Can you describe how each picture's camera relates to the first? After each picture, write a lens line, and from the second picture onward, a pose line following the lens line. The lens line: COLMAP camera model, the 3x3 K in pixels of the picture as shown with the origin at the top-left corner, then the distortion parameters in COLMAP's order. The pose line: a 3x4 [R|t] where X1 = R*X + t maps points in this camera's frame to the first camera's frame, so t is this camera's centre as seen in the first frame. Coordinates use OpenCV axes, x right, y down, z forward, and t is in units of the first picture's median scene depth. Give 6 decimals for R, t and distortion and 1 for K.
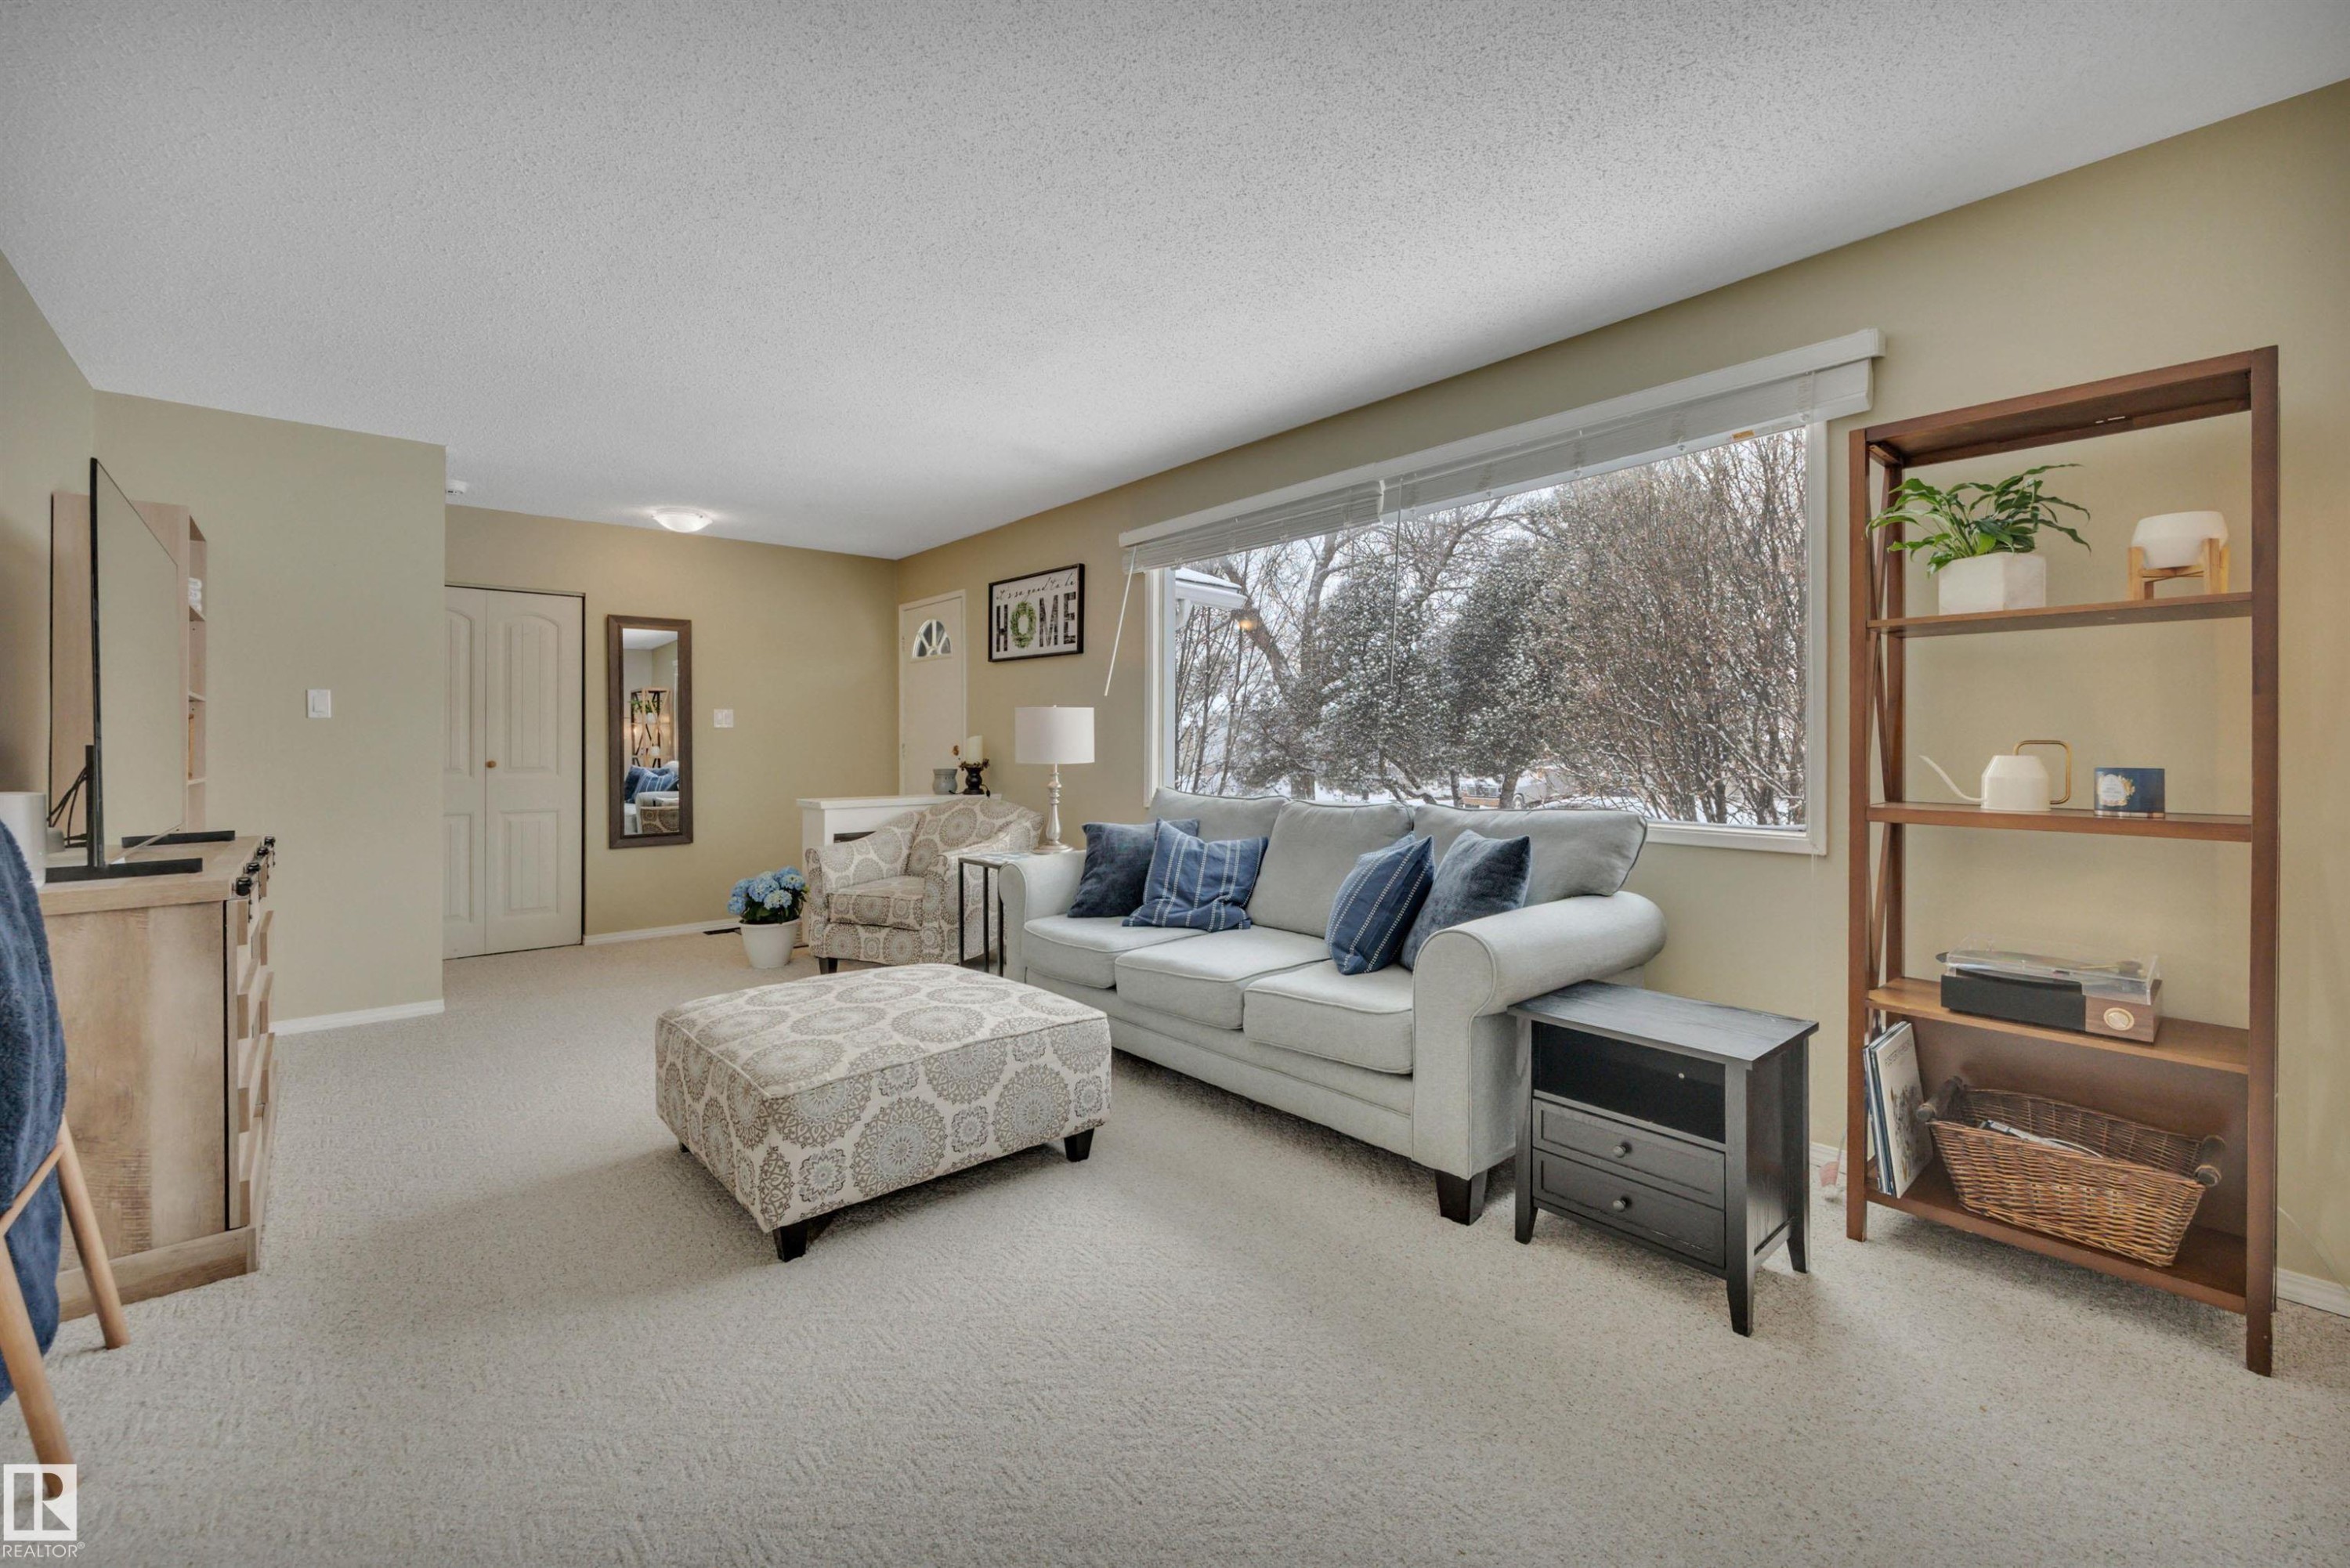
lens RADIAL K [[962.4, 0, 1170.7], [0, 962.4, 728.2], [0, 0, 1]] dist [0.001820, -0.000146]
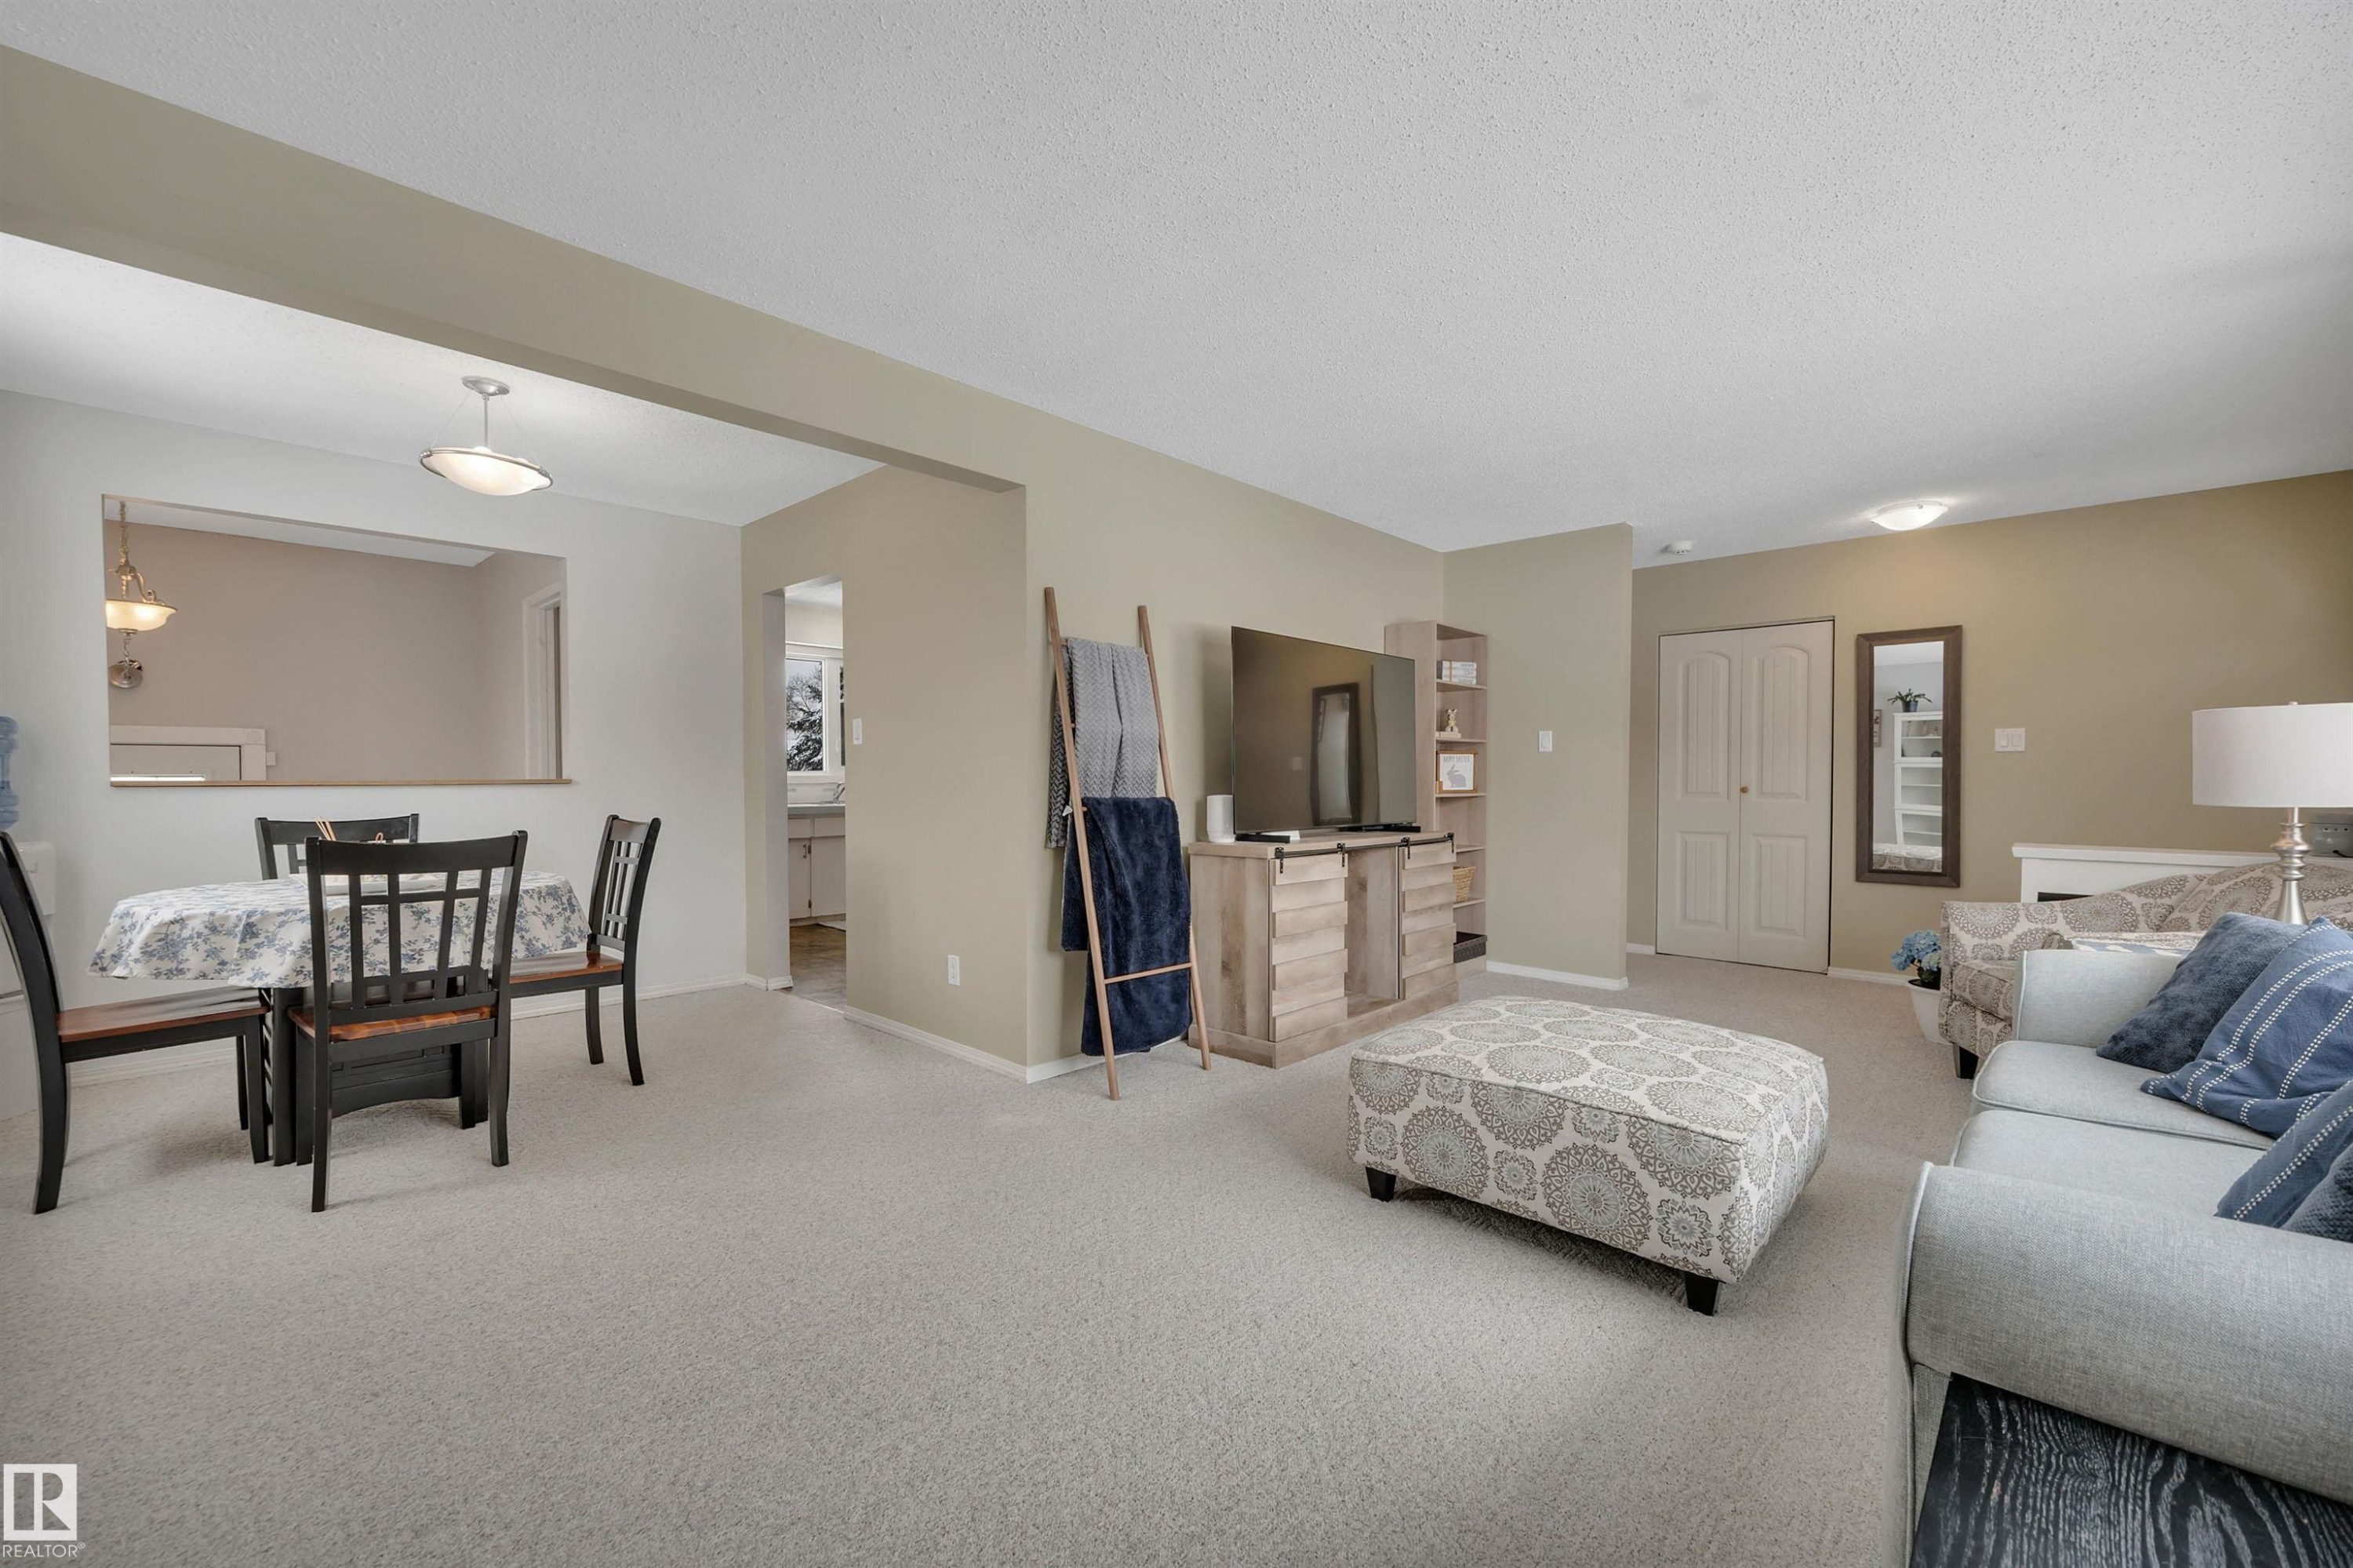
lens RADIAL K [[963.7, 0, 1183.7], [0, 963.7, 778.7], [0, 0, 1]] dist [0.001820, -0.000146]
pose [[0.118980, 0.009537, -0.992851, 0.360798], [0.014872, 0.999825, 0.011386, 0.004111], [0.992785, -0.016120, 0.118817, 0.293649]]
